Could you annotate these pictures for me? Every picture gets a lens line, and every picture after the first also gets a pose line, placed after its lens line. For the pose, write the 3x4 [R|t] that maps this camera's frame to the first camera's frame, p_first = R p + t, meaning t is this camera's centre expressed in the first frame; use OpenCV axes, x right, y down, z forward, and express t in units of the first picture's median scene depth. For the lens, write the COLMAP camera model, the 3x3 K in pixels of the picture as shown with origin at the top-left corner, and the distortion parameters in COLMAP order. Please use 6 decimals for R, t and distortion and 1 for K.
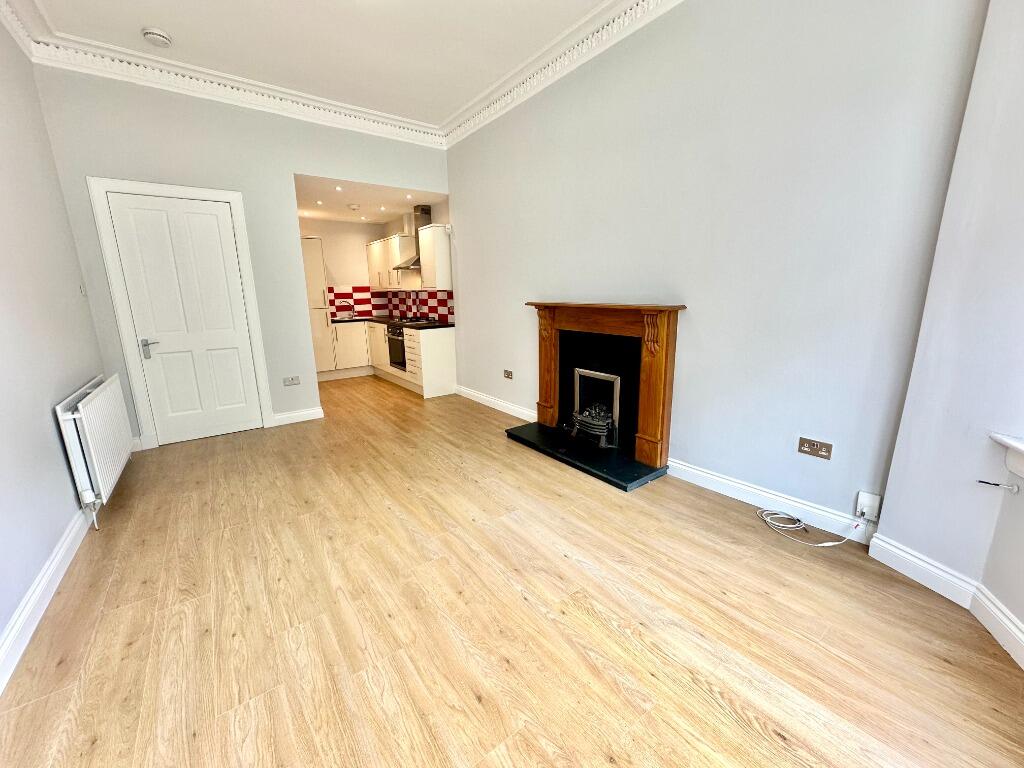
lens RADIAL K [[407.7, 0, 508.0], [0, 407.7, 380.3], [0, 0, 1]] dist [-0.001971, -0.000161]
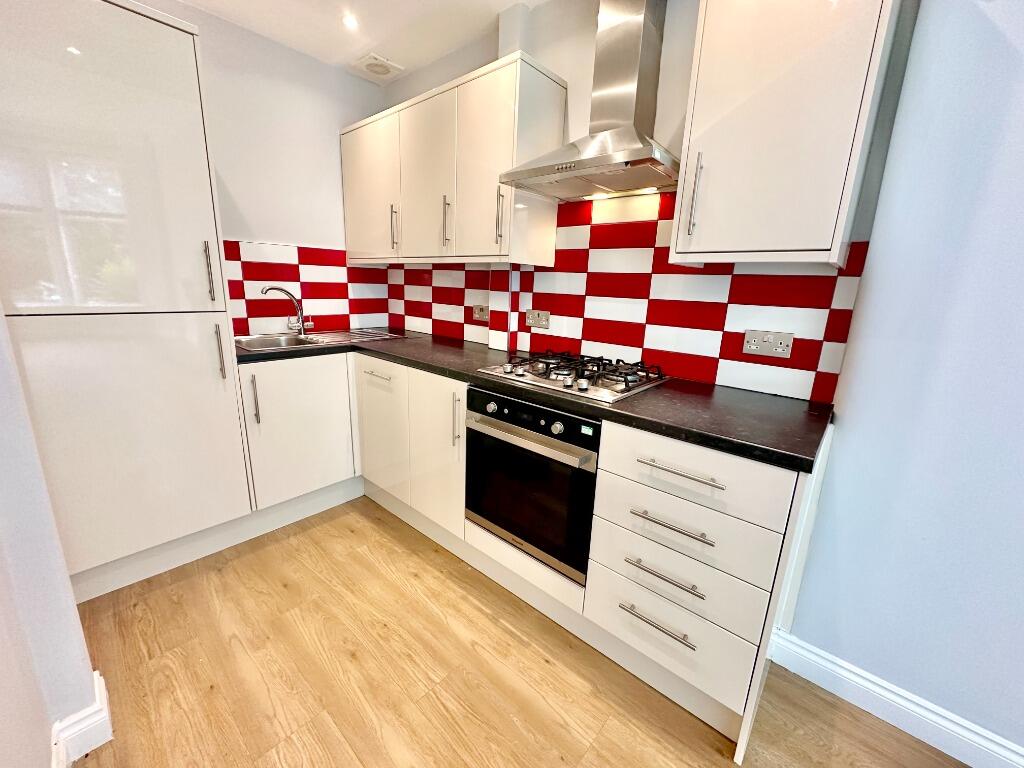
lens RADIAL K [[407.7, 0, 516.3], [0, 407.7, 391.1], [0, 0, 1]] dist [-0.001971, -0.000161]
pose [[0.974450, -0.005083, 0.224545, -0.277054], [-0.004588, 0.999085, 0.042528, -0.121001], [-0.224556, -0.042471, 0.973535, 0.609302]]
